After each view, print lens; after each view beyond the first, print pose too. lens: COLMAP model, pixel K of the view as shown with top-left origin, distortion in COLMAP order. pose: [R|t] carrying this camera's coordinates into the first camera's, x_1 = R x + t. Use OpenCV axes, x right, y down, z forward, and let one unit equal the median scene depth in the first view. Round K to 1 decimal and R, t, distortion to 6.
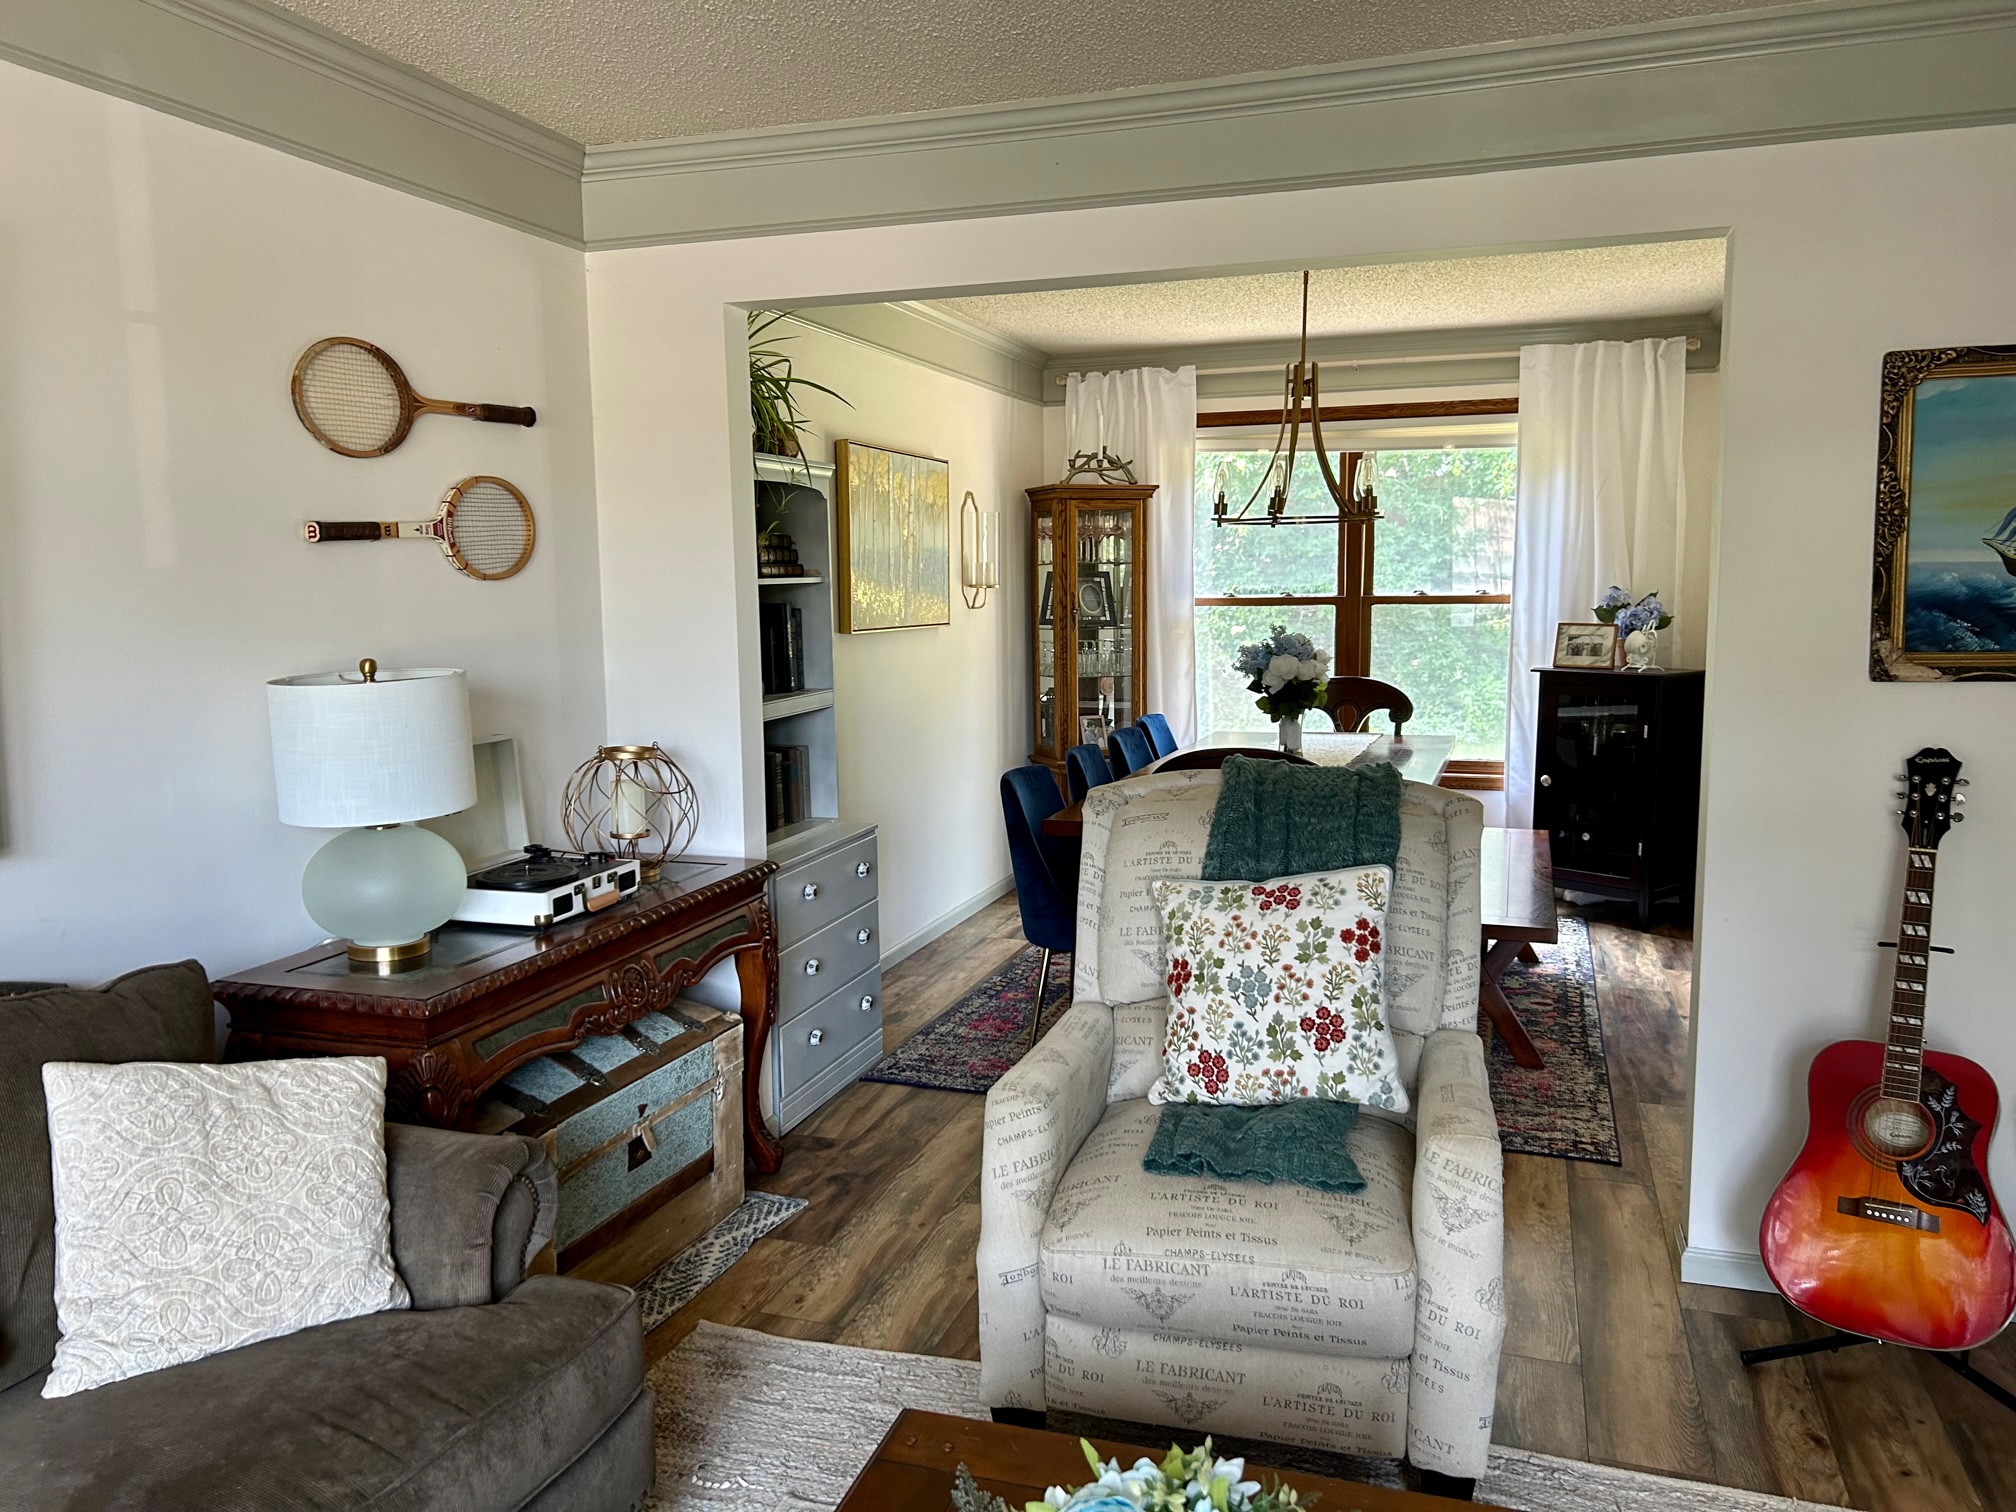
lens RADIAL K [[1534.5, 0, 1002.0], [0, 1534.5, 750.9], [0, 0, 1]] dist [0.063634, -0.058457]
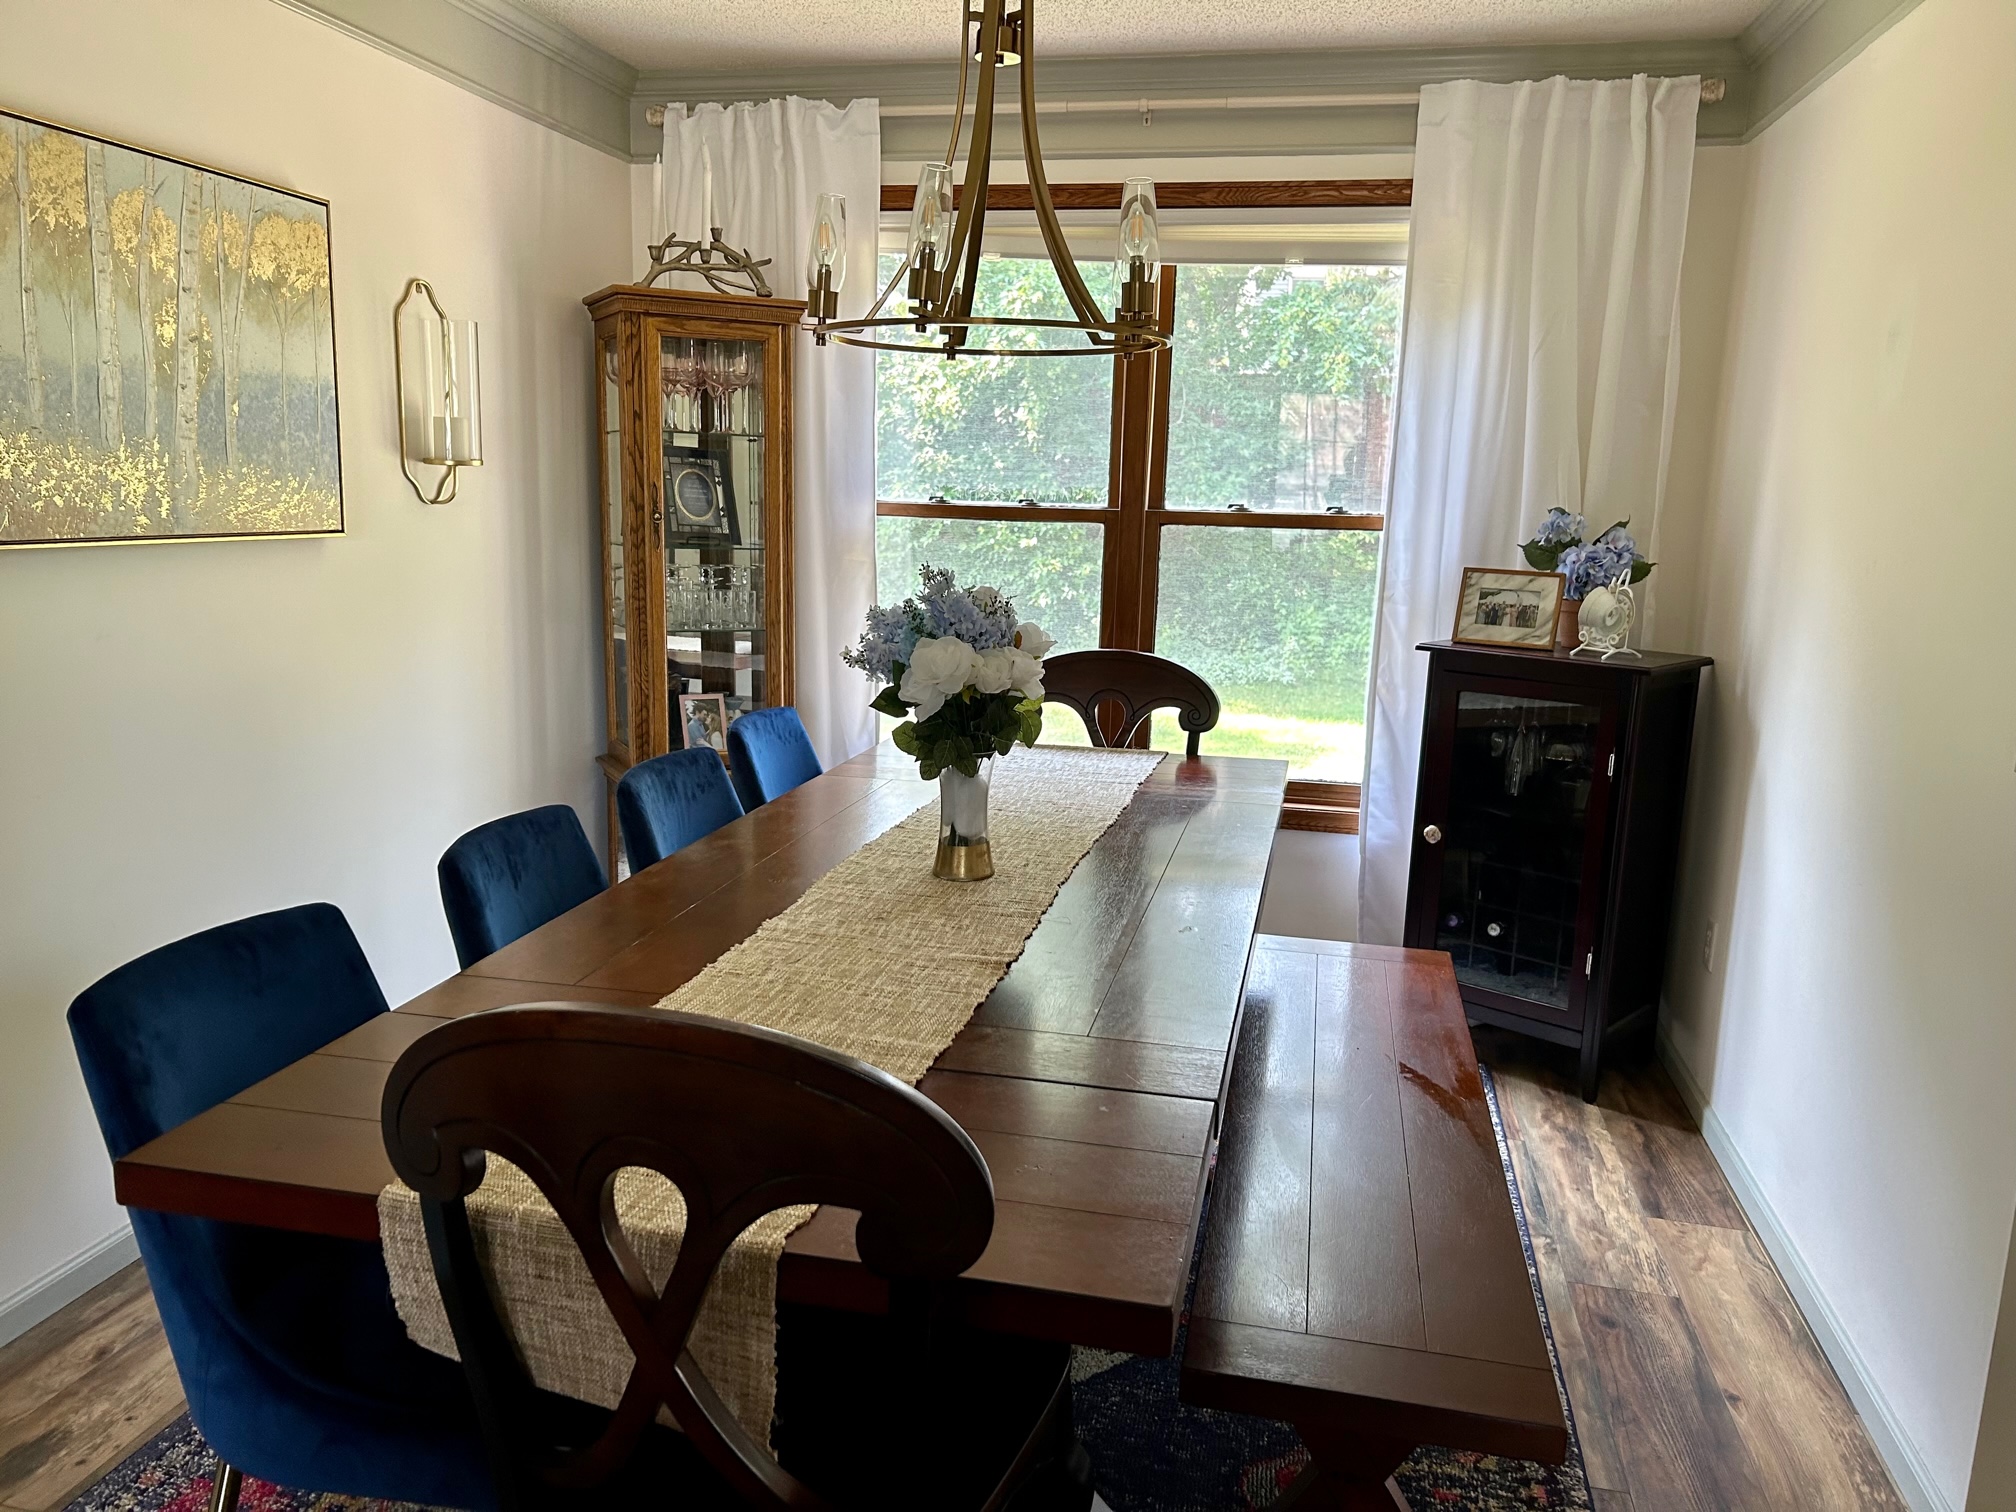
lens RADIAL K [[1534.5, 0, 1008.4], [0, 1534.5, 767.8], [0, 0, 1]] dist [0.063634, -0.058457]
pose [[0.992275, 0.015801, 0.123045, 0.114074], [-0.024775, 0.997115, 0.071750, -0.043990], [-0.121556, -0.074244, 0.989804, 0.426030]]
